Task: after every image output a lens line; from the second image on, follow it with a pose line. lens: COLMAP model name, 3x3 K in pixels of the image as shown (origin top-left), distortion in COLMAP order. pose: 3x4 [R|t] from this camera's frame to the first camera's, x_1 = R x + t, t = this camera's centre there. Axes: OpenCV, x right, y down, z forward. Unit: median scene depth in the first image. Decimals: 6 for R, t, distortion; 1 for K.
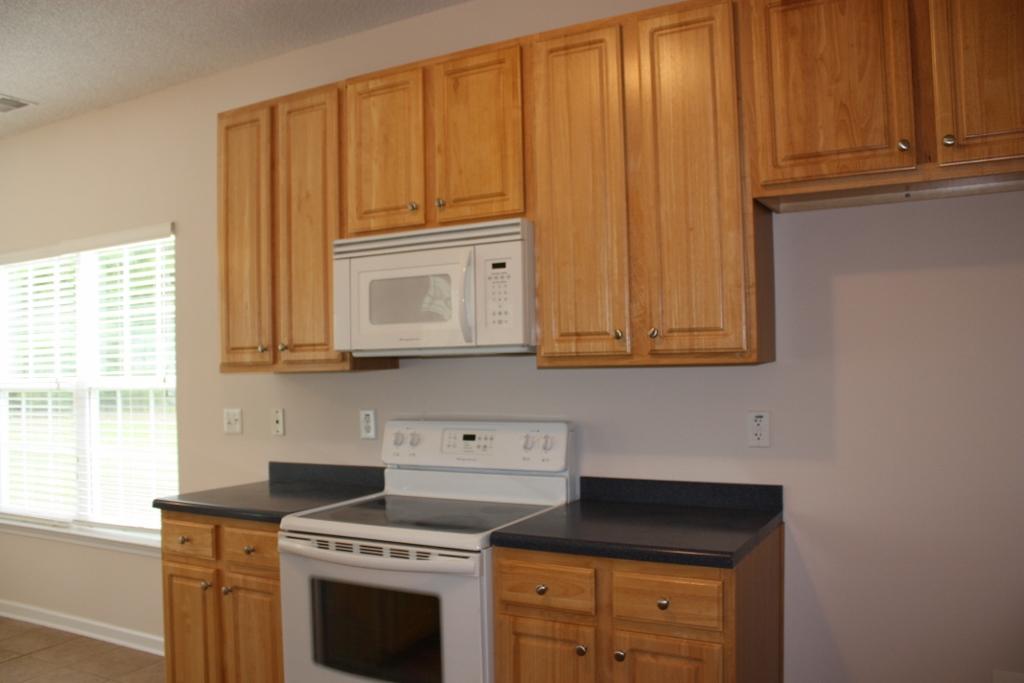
lens RADIAL K [[849.8, 0, 512.0], [0, 849.8, 341.5], [0, 0, 1]] dist [-0.164741, 0.139166]
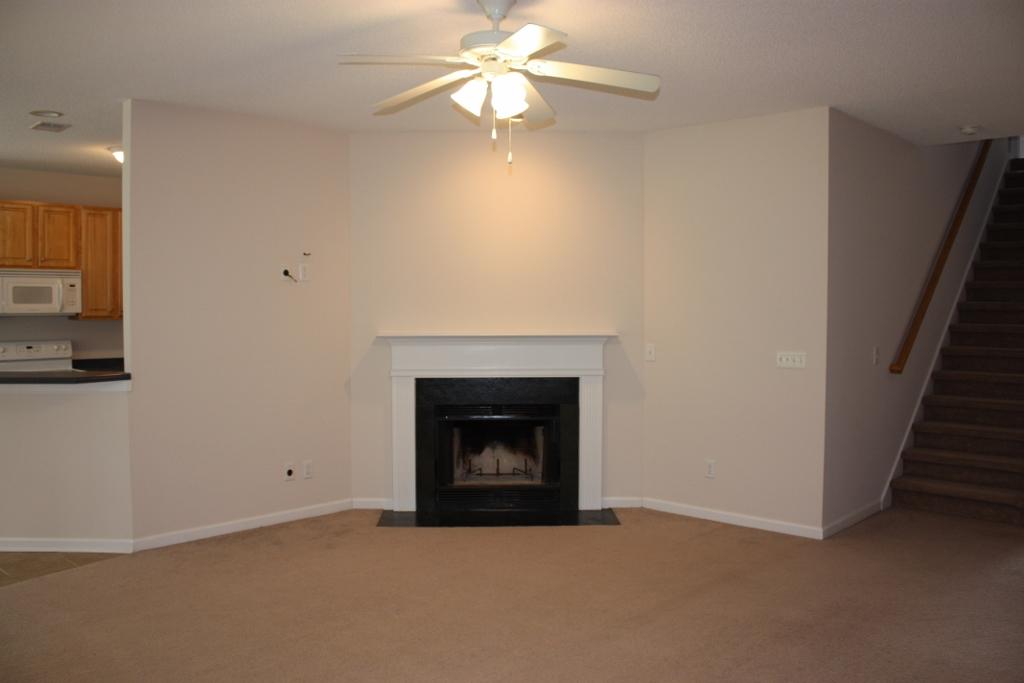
lens RADIAL K [[849.8, 0, 512.0], [0, 849.8, 341.5], [0, 0, 1]] dist [-0.164741, 0.139166]
pose [[0.250487, -0.017968, 0.967953, -2.323532], [-0.026673, 0.999320, 0.025453, -0.008485], [-0.967752, -0.032194, 0.249838, -1.158864]]
